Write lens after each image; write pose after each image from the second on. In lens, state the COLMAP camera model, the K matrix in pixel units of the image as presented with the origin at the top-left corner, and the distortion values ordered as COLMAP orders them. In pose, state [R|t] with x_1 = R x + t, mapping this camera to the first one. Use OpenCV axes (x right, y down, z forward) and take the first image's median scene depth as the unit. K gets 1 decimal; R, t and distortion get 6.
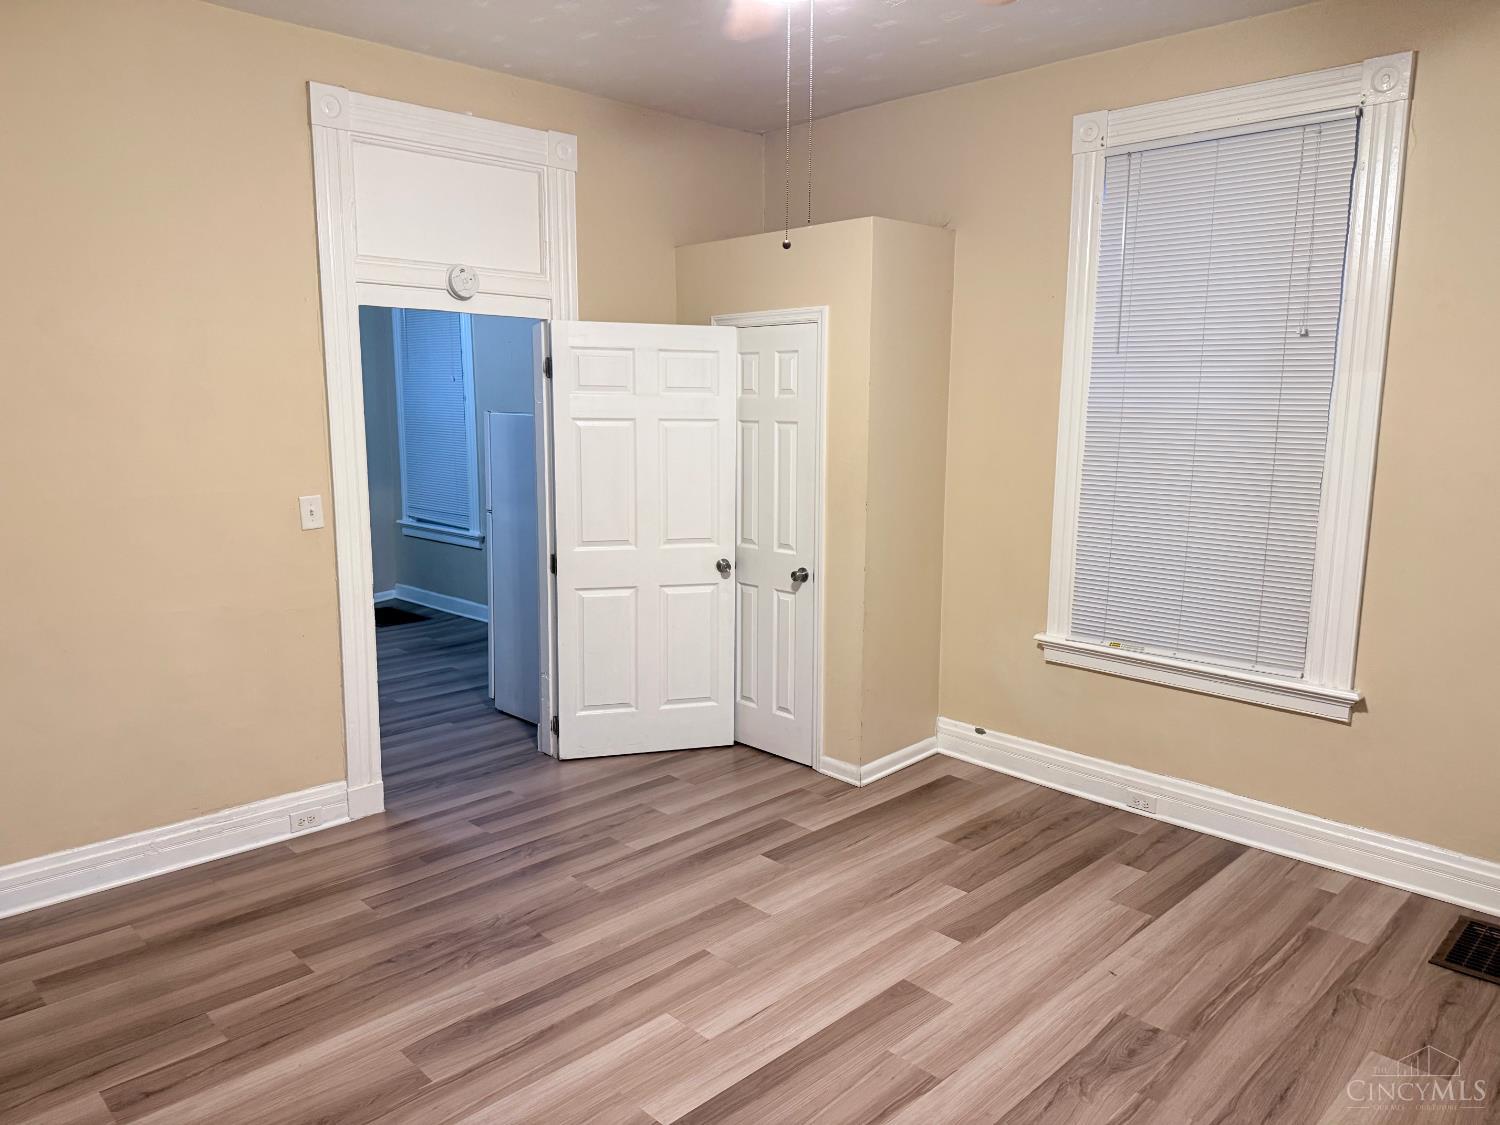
lens RADIAL K [[1055.6, 0, 748.9], [0, 1055.6, 562.9], [0, 0, 1]] dist [0.010068, -0.000917]
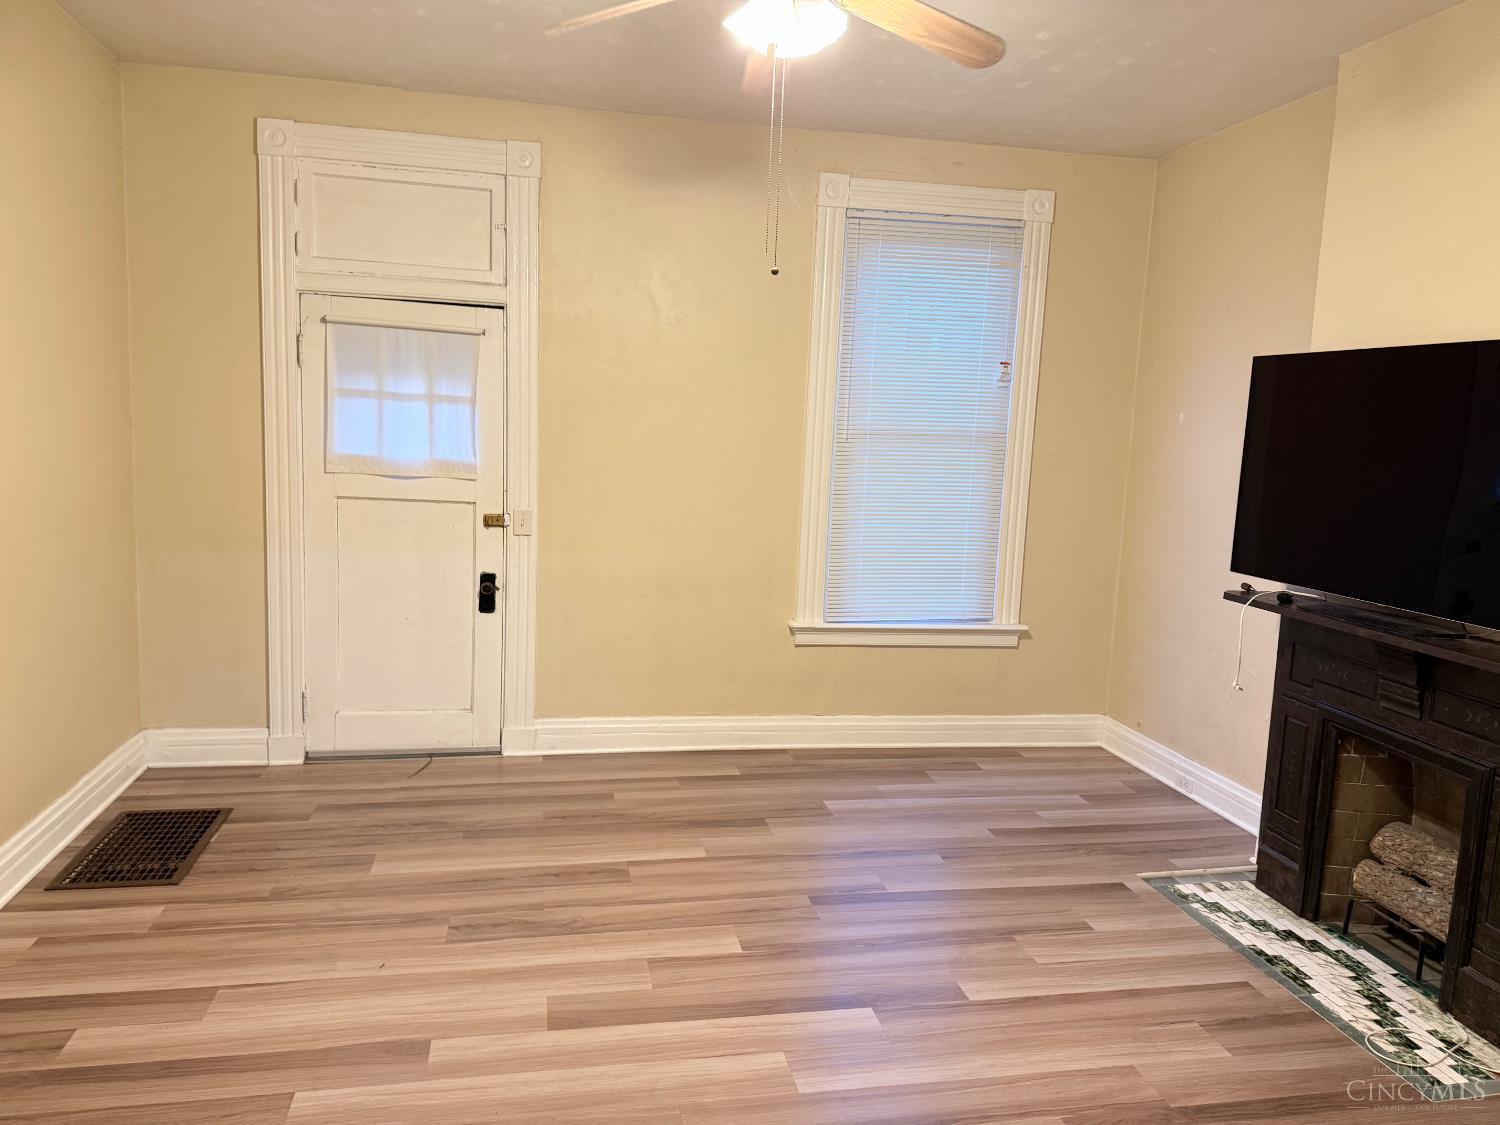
lens RADIAL K [[1055.6, 0, 747.9], [0, 1055.6, 562.6], [0, 0, 1]] dist [0.010068, -0.000917]
pose [[-0.837084, -0.106028, 0.536701, -0.473835], [0.045540, 0.964129, 0.261497, -0.241765], [-0.545175, 0.243336, -0.802229, 1.632763]]
